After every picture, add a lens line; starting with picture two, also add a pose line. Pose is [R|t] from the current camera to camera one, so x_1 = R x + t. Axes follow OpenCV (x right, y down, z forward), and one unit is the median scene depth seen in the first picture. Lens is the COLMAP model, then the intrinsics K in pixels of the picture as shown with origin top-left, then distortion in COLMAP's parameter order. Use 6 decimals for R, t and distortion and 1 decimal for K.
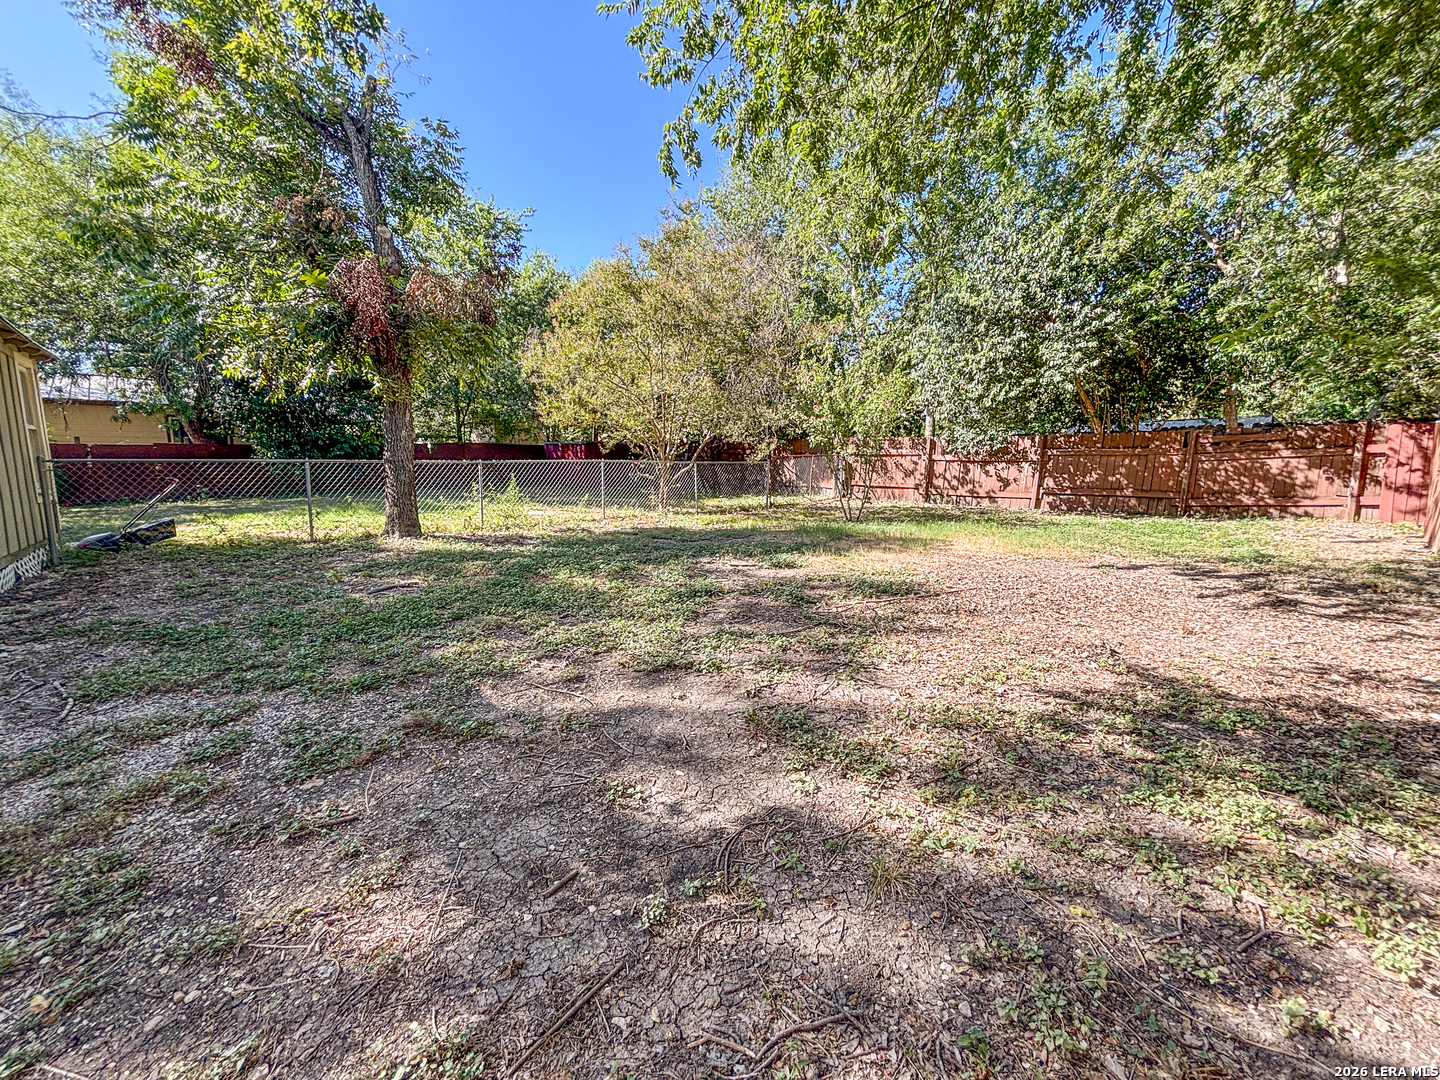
lens RADIAL K [[577.9, 0, 728.9], [0, 577.9, 537.1], [0, 0, 1]] dist [-0.003172, 0.000459]
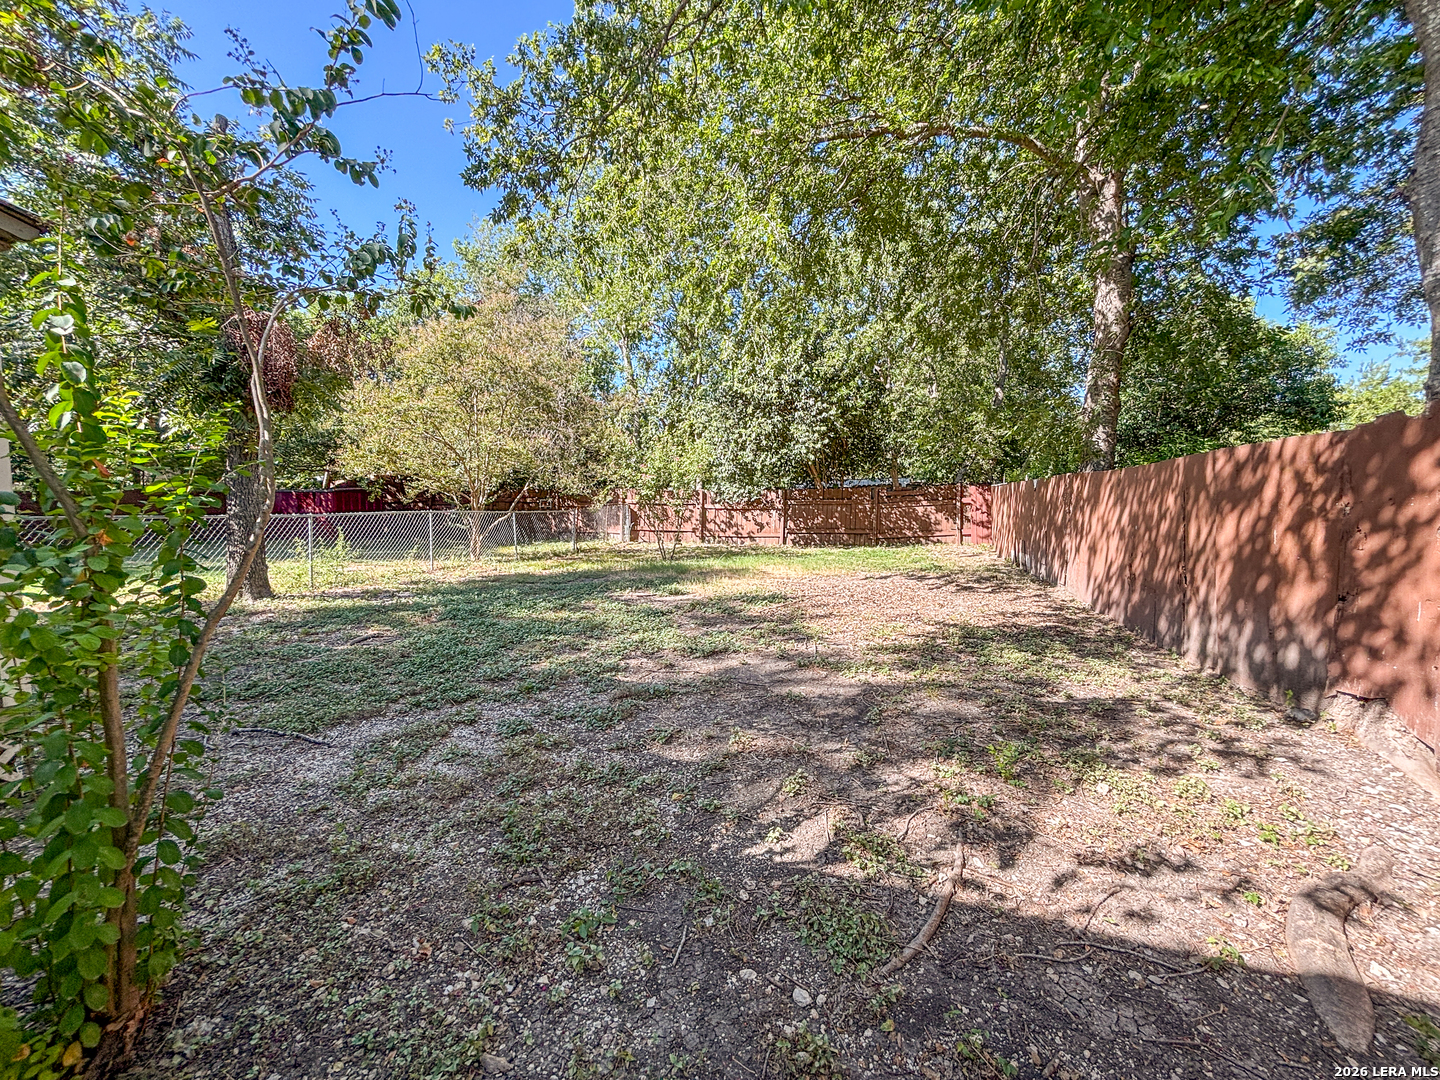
lens RADIAL K [[577.9, 0, 708.6], [0, 577.9, 545.2], [0, 0, 1]] dist [-0.003172, 0.000459]
pose [[0.889535, -0.036741, 0.455388, -0.261377], [0.066042, 0.996633, -0.048595, 0.006459], [-0.452069, 0.073302, 0.888966, -0.117028]]
